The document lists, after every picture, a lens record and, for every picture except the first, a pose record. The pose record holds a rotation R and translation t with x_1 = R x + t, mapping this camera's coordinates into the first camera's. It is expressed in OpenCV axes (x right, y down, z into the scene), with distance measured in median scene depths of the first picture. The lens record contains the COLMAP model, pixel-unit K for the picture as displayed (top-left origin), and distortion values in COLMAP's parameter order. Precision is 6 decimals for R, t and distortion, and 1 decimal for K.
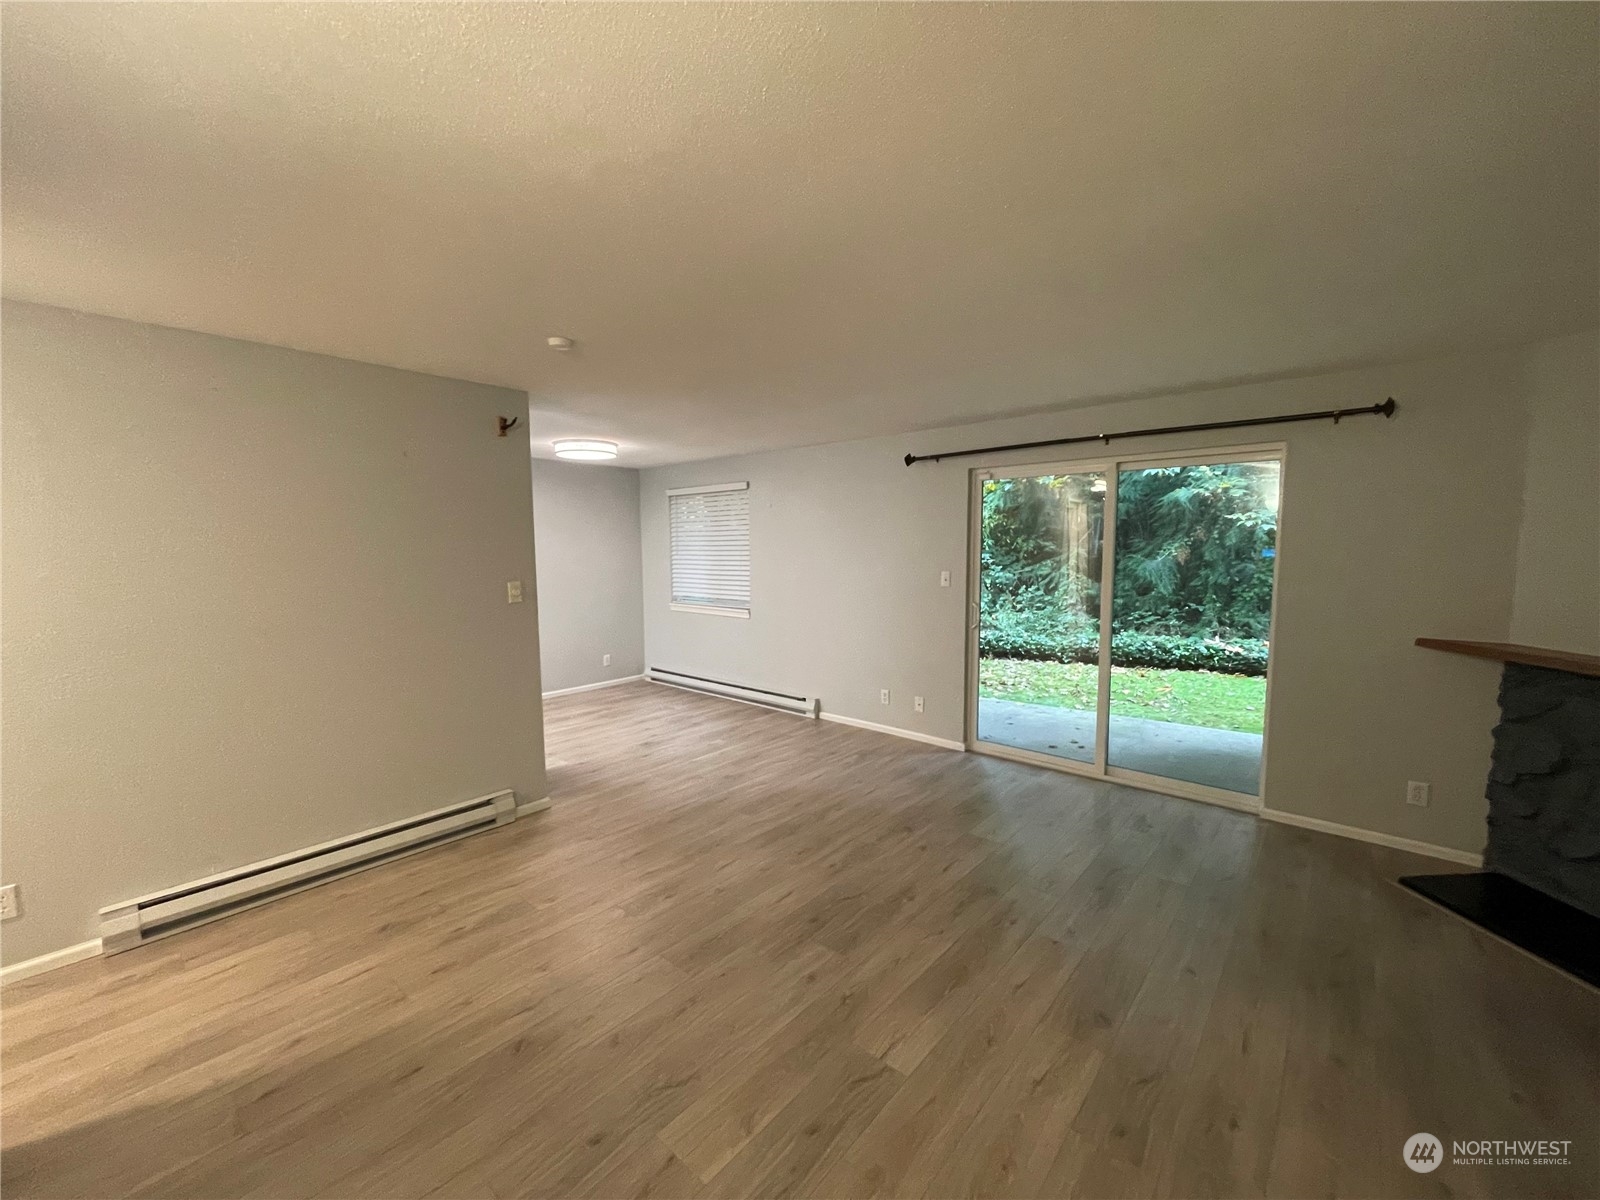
lens RADIAL K [[637.6, 0, 797.7], [0, 637.6, 599.4], [0, 0, 1]] dist [-0.000630, -0.000086]
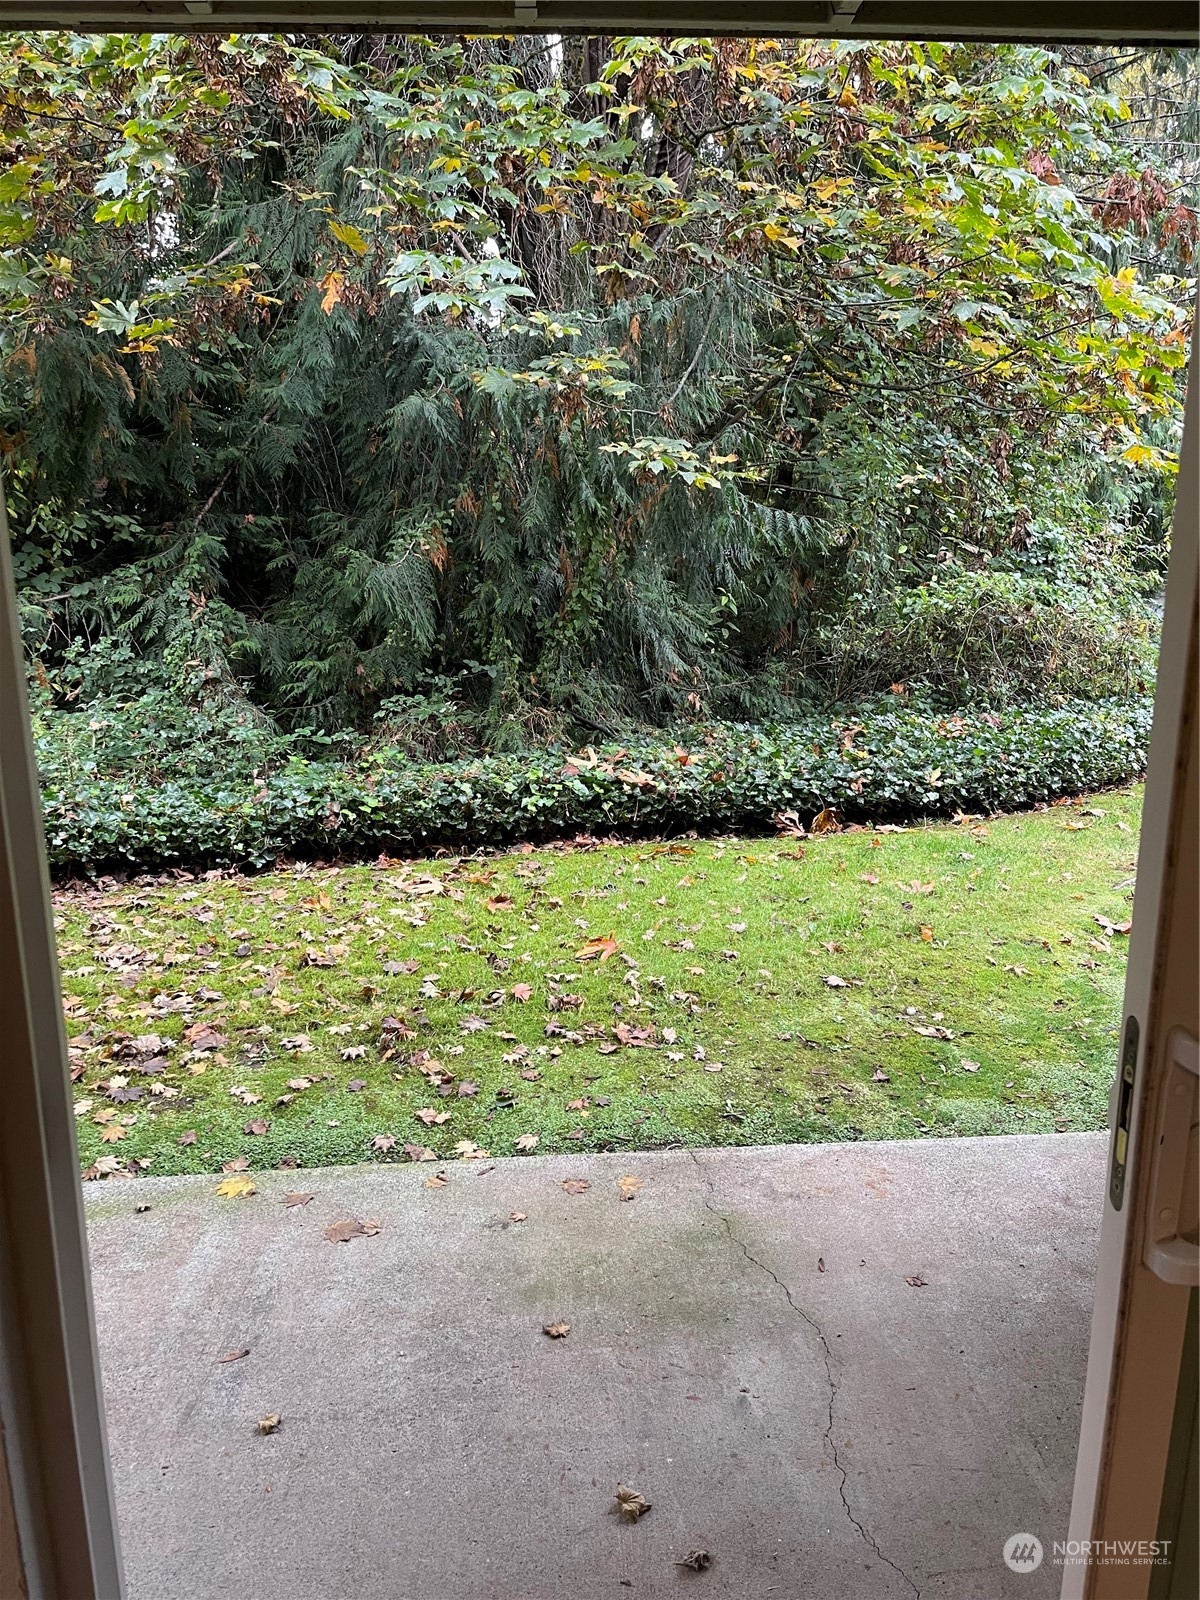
lens RADIAL K [[1204.8, 0, 590.3], [0, 1204.8, 816.3], [0, 0, 1]] dist [0.033836, -0.000338]
pose [[0.718333, -0.157914, 0.677540, 0.086014], [0.058905, 0.984206, 0.166937, -0.021894], [-0.693201, -0.080005, 0.716290, 0.320520]]
